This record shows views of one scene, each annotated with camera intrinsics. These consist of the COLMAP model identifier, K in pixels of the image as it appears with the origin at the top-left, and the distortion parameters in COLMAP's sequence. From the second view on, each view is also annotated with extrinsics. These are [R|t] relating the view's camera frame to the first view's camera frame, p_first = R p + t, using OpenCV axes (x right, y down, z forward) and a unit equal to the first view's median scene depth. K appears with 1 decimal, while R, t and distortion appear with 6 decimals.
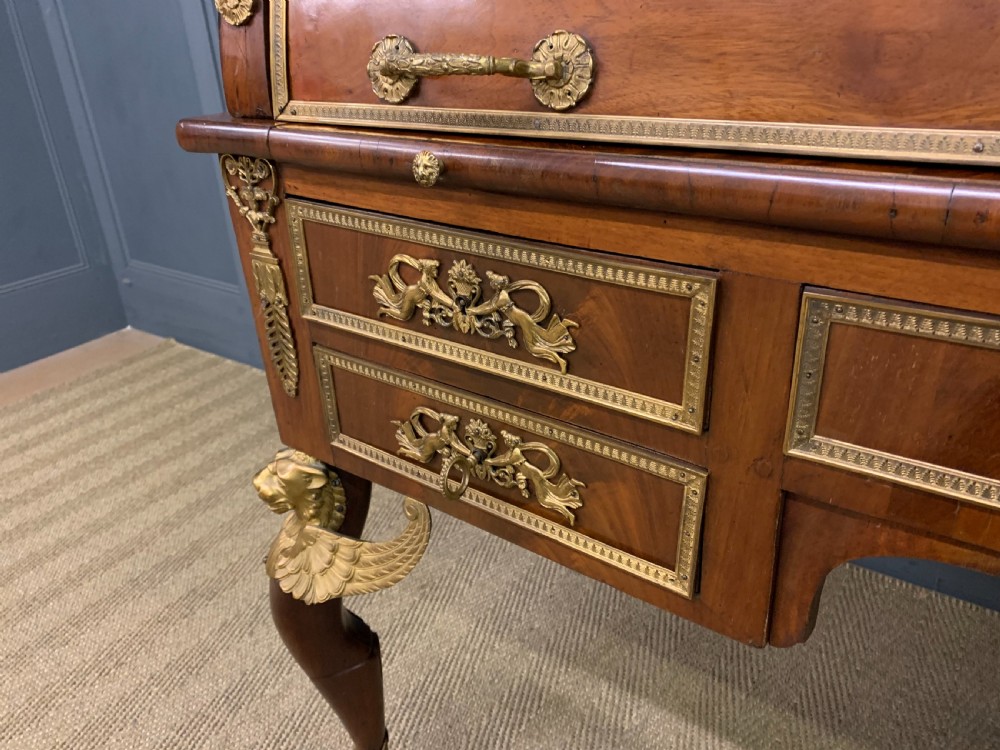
lens RADIAL K [[767.2, 0, 503.2], [0, 767.2, 364.8], [0, 0, 1]] dist [0.038904, -0.044233]
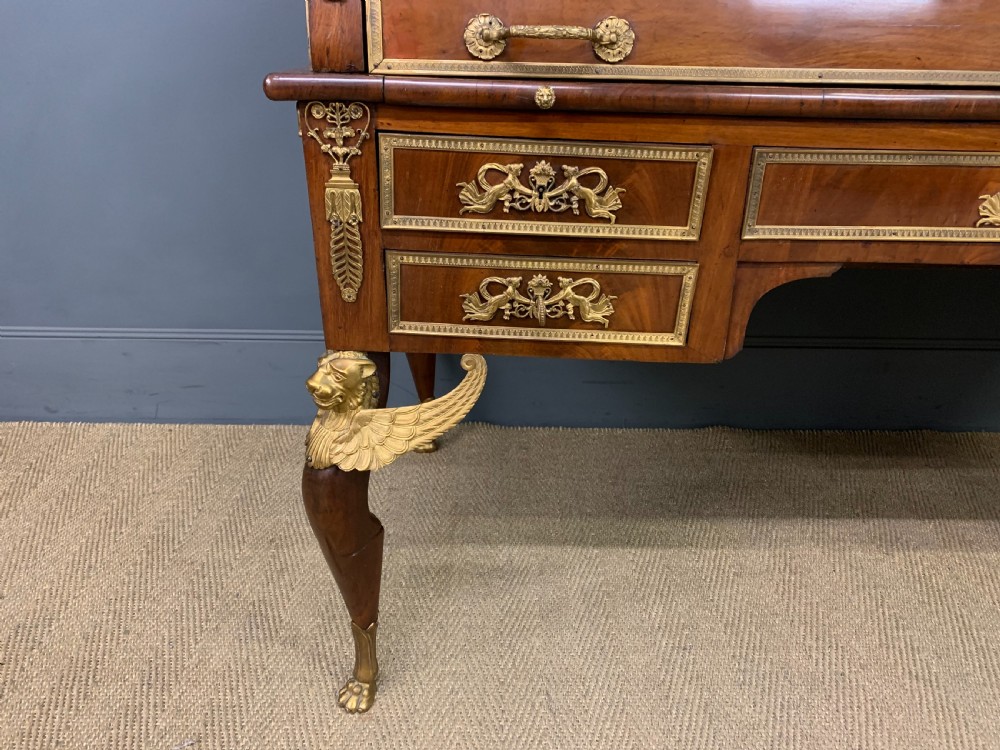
lens RADIAL K [[767.2, 0, 498.8], [0, 767.2, 371.2], [0, 0, 1]] dist [0.038904, -0.044233]
pose [[0.809983, -0.187206, 0.555771, -1.046888], [0.197695, 0.979373, 0.041770, 0.194306], [-0.552127, 0.076040, 0.830285, -0.214741]]
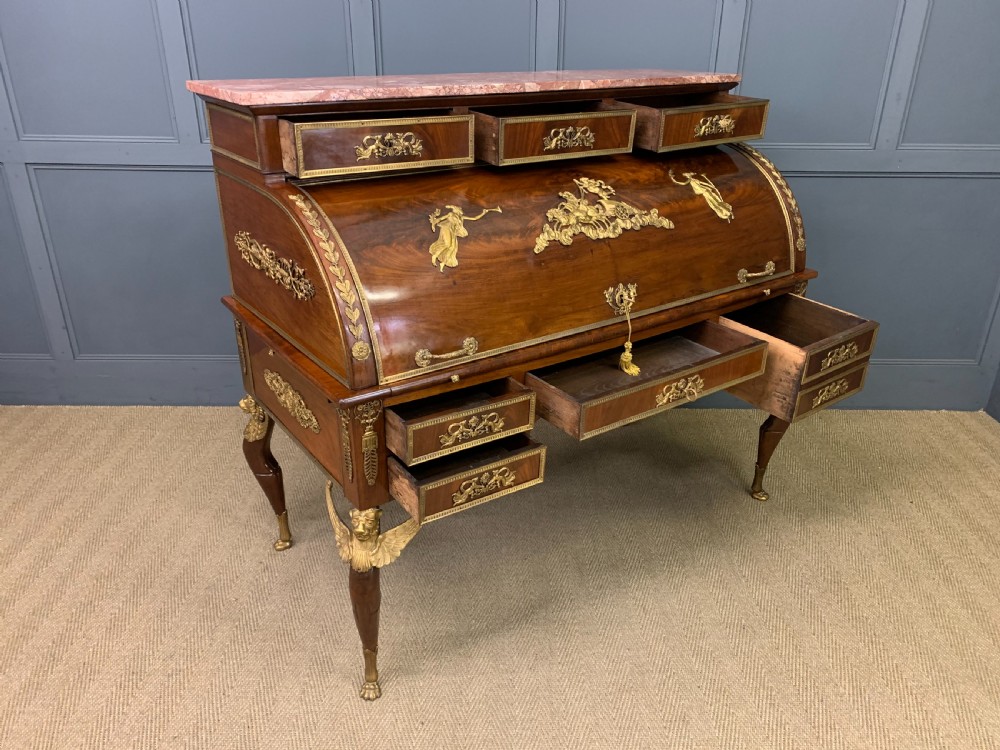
lens RADIAL K [[767.2, 0, 506.6], [0, 767.2, 391.9], [0, 0, 1]] dist [0.038904, -0.044233]
pose [[0.325249, -0.359170, 0.874763, -2.928055], [0.374296, 0.898407, 0.229710, -0.852431], [-0.868398, 0.252708, 0.426642, -0.702116]]
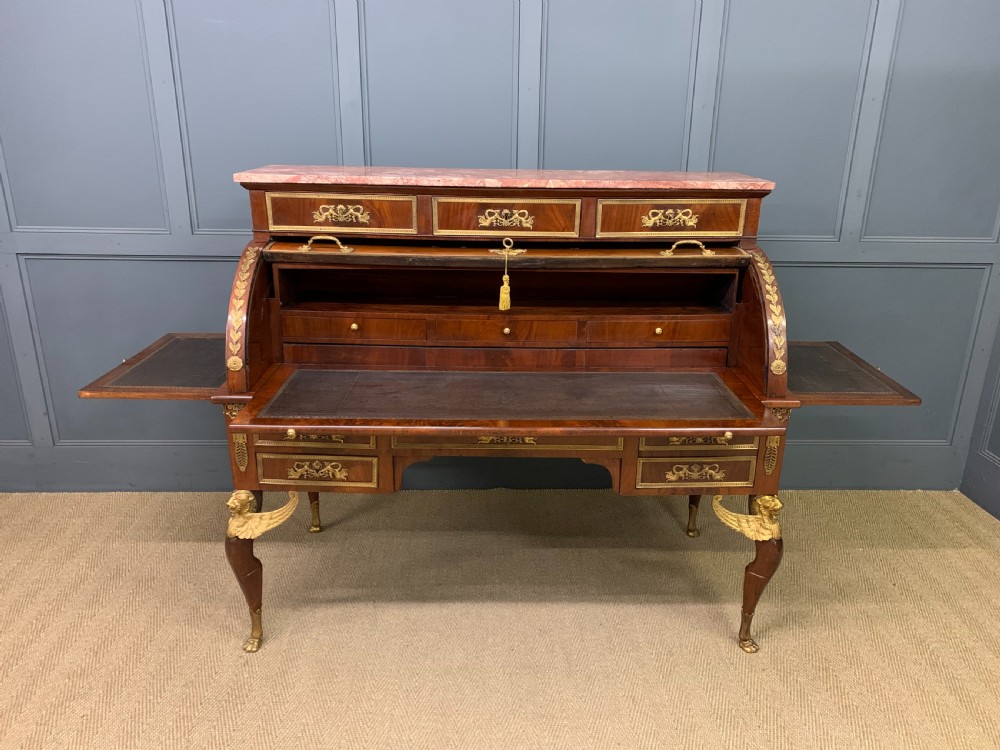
lens RADIAL K [[767.2, 0, 505.6], [0, 767.2, 383.0], [0, 0, 1]] dist [0.038904, -0.044233]
pose [[0.805013, -0.136002, 0.577457, -1.583608], [0.198338, 0.979058, -0.045909, 0.057877], [-0.559120, 0.151489, 0.815129, -3.026887]]
